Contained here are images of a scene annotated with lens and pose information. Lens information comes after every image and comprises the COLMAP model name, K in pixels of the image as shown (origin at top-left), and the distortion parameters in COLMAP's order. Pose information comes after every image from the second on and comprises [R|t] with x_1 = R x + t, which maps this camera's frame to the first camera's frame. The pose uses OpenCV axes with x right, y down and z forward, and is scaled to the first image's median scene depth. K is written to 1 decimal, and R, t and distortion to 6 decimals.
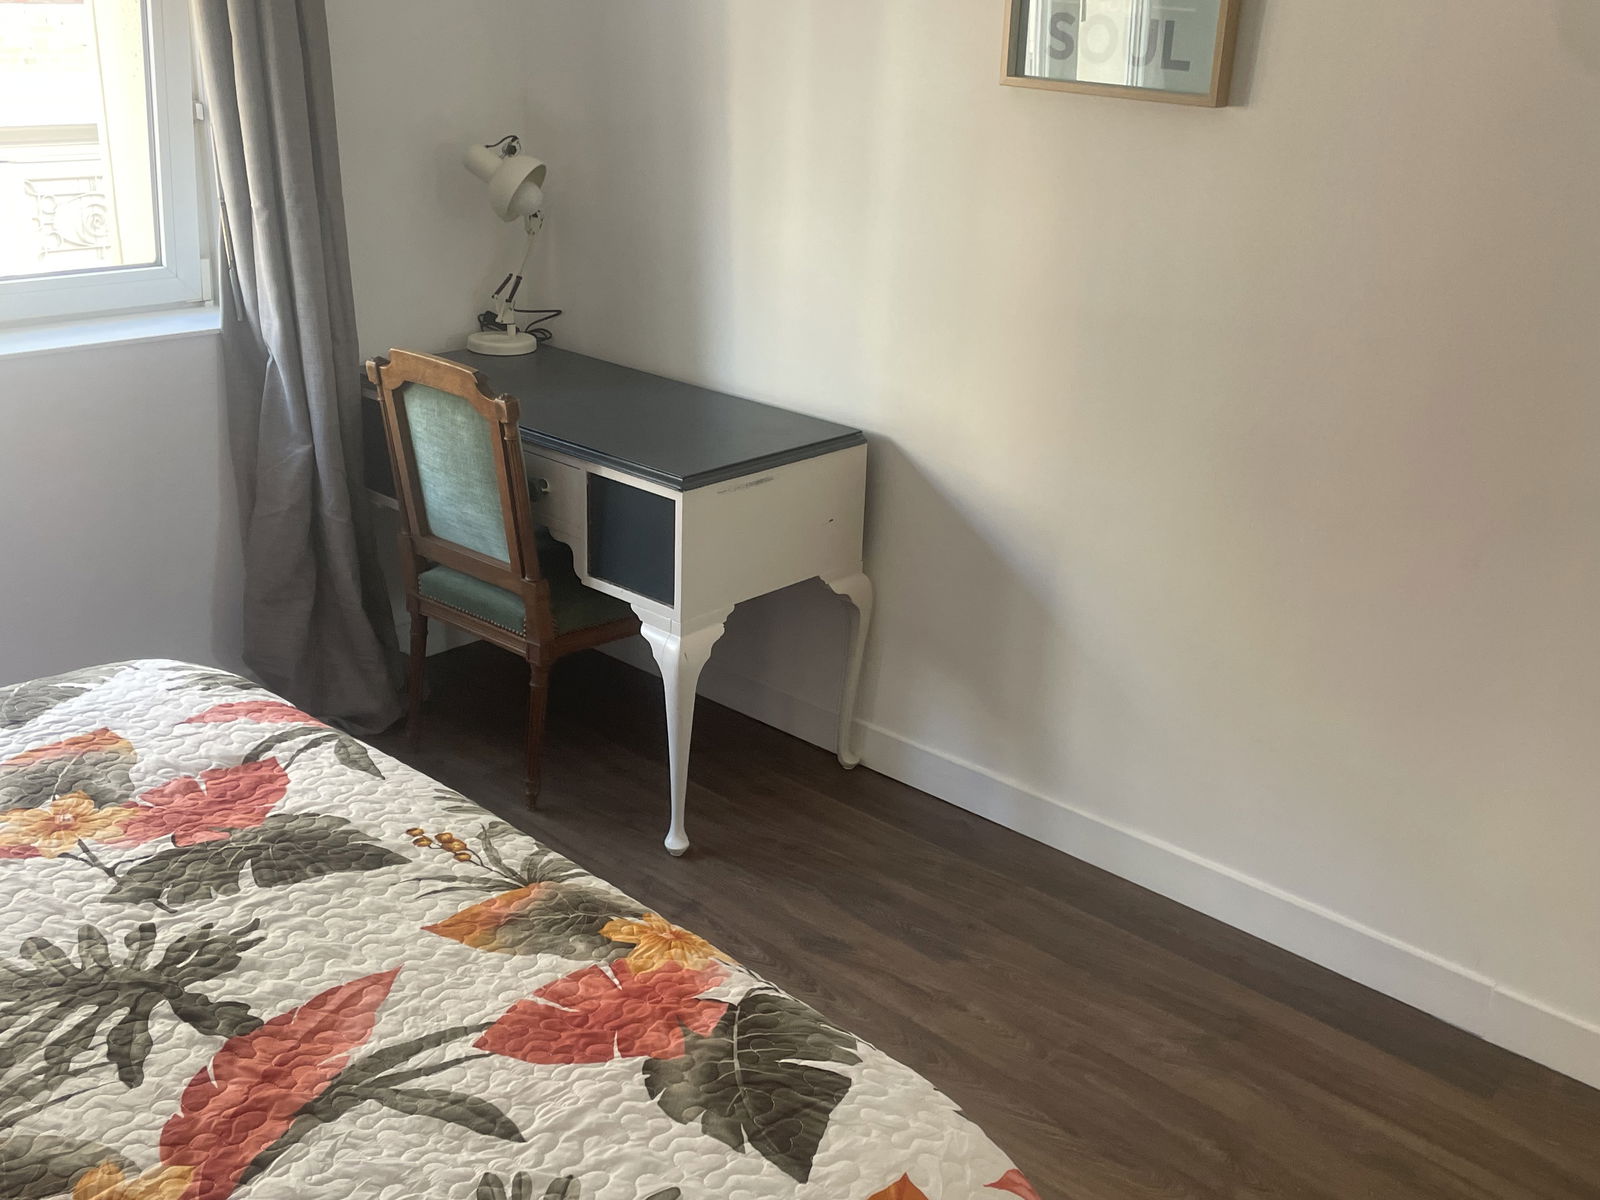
lens RADIAL K [[1608.3, 0, 805.2], [0, 1608.3, 602.2], [0, 0, 1]] dist [0.017853, 0.000000]
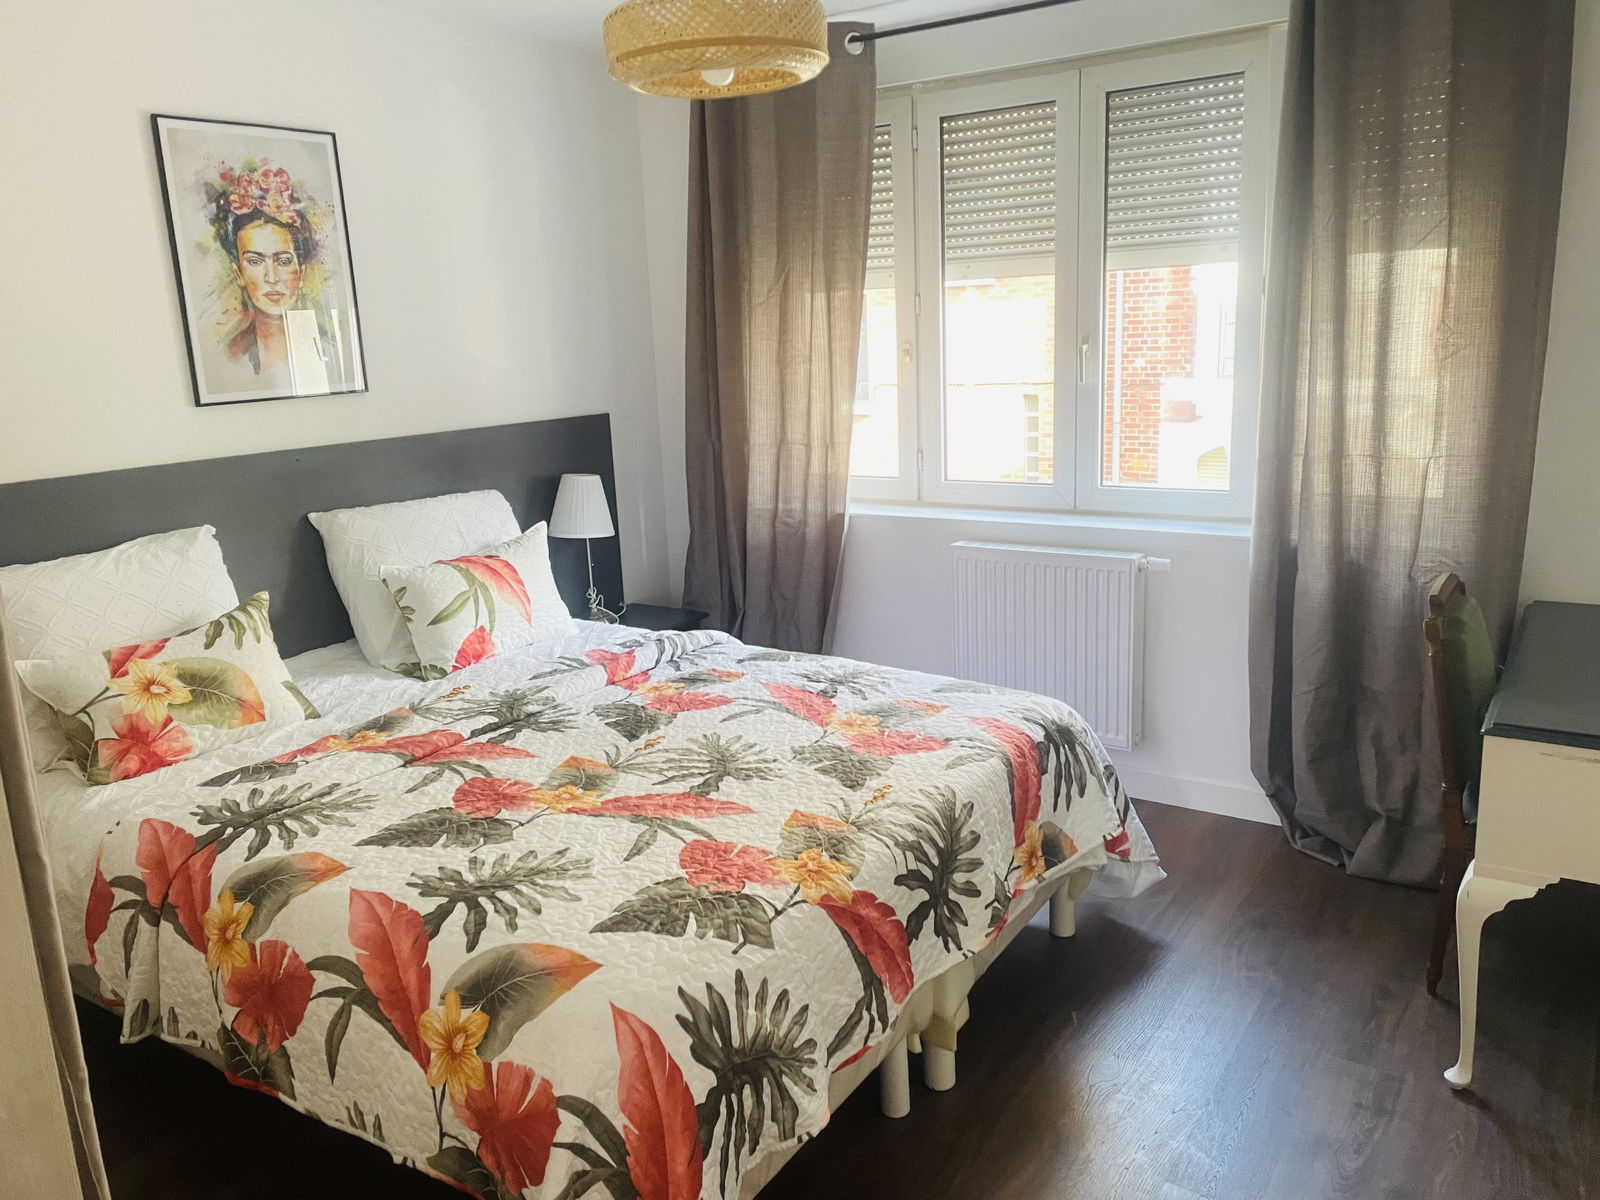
lens RADIAL K [[1203.0, 0, 803.8], [0, 1203.0, 598.9], [0, 0, 1]] dist [0.000297, -0.001171]
pose [[0.133786, 0.173624, -0.975682, 1.060345], [-0.315533, 0.940759, 0.124144, -0.190807], [0.939436, 0.291251, 0.180644, 0.732488]]
